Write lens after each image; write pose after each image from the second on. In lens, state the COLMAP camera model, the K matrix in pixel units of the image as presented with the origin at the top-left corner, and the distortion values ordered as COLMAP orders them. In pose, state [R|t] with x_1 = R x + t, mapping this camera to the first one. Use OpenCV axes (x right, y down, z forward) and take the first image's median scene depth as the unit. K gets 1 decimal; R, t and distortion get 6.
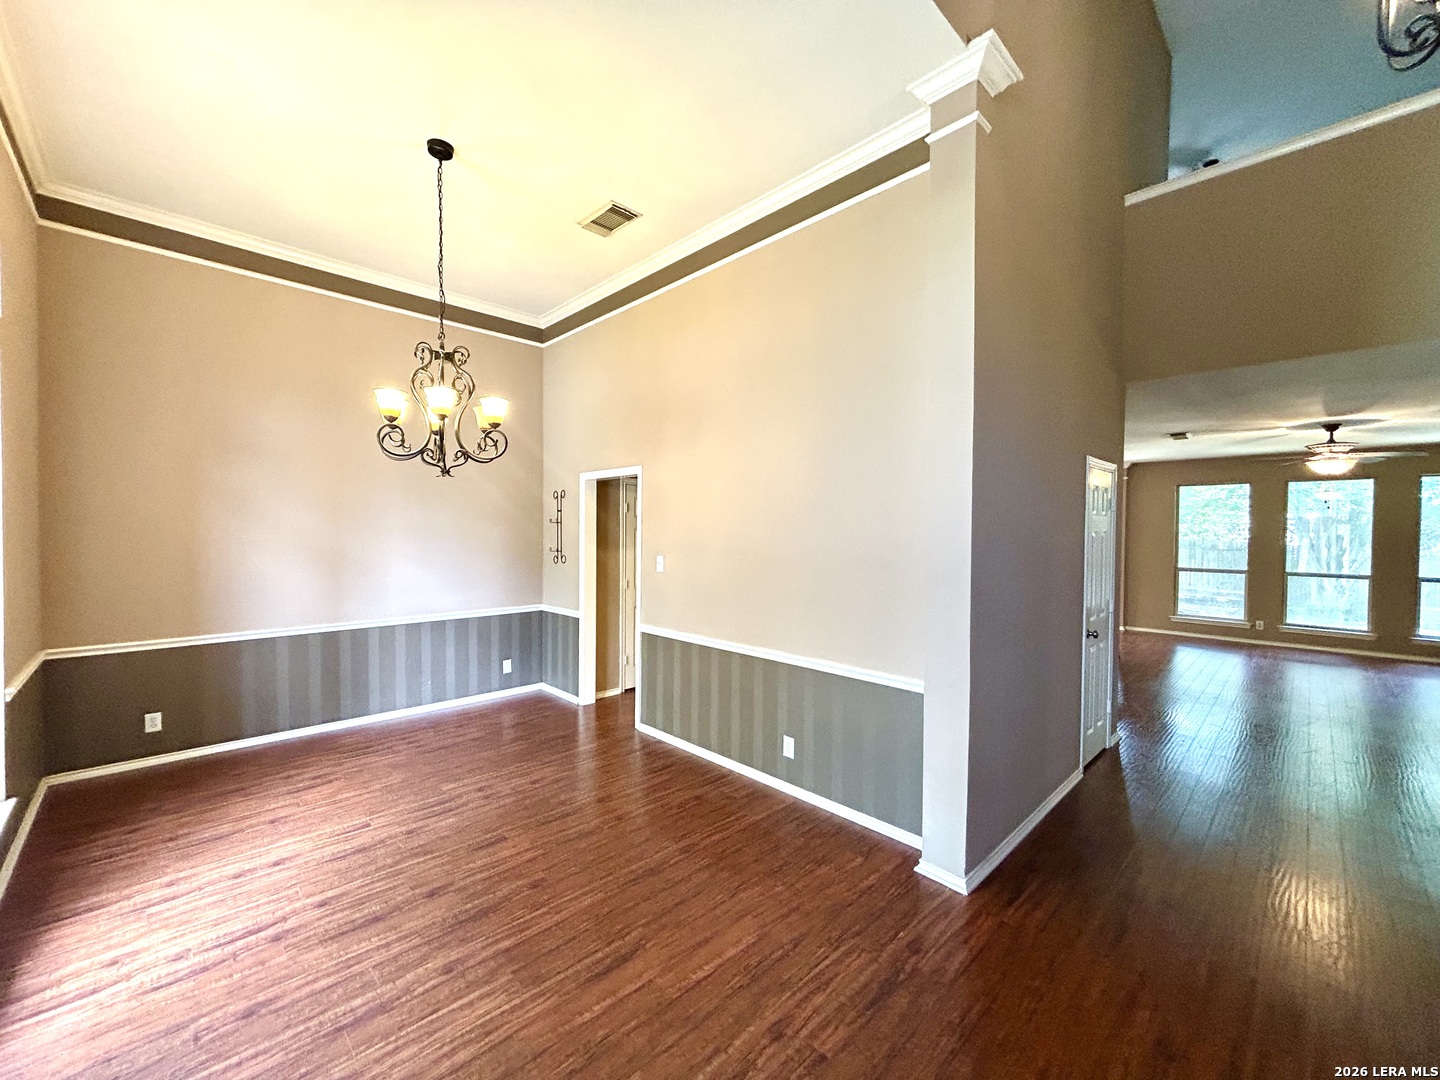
lens RADIAL K [[577.6, 0, 721.4], [0, 577.6, 540.4], [0, 0, 1]] dist [-0.000008, 0.000199]
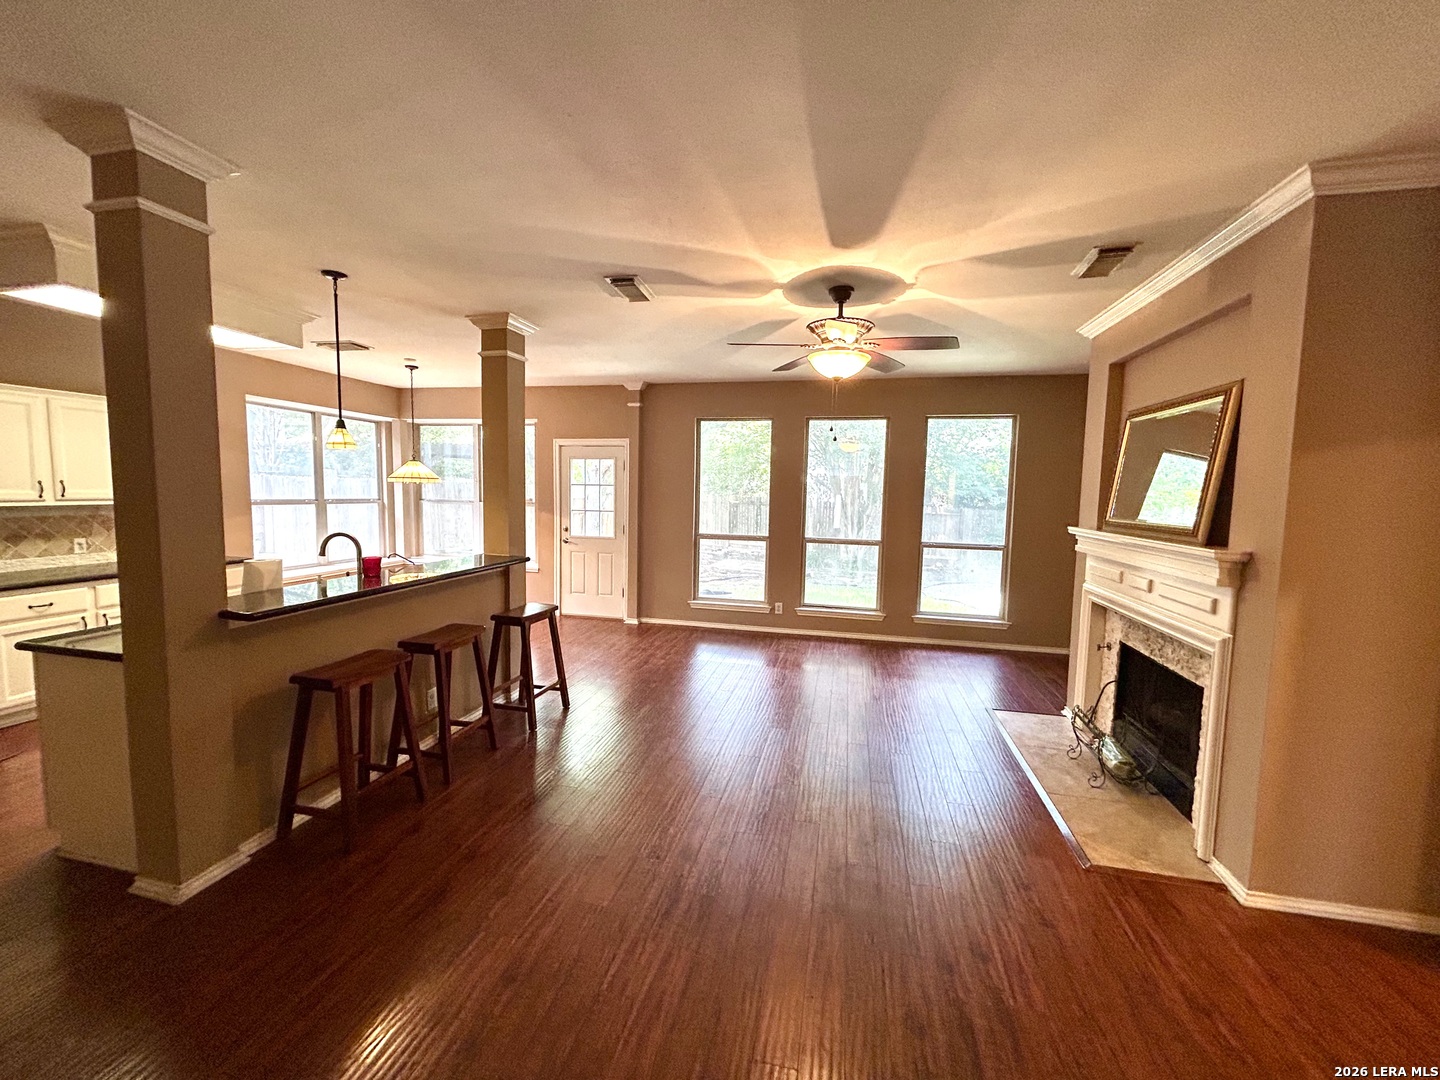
lens RADIAL K [[577.6, 0, 717.6], [0, 577.6, 544.4], [0, 0, 1]] dist [-0.000008, 0.000199]
pose [[0.840641, -0.040336, 0.540089, 0.700078], [-0.005731, 0.996504, 0.083343, -0.000921], [-0.541563, -0.073157, 0.837471, 0.631289]]
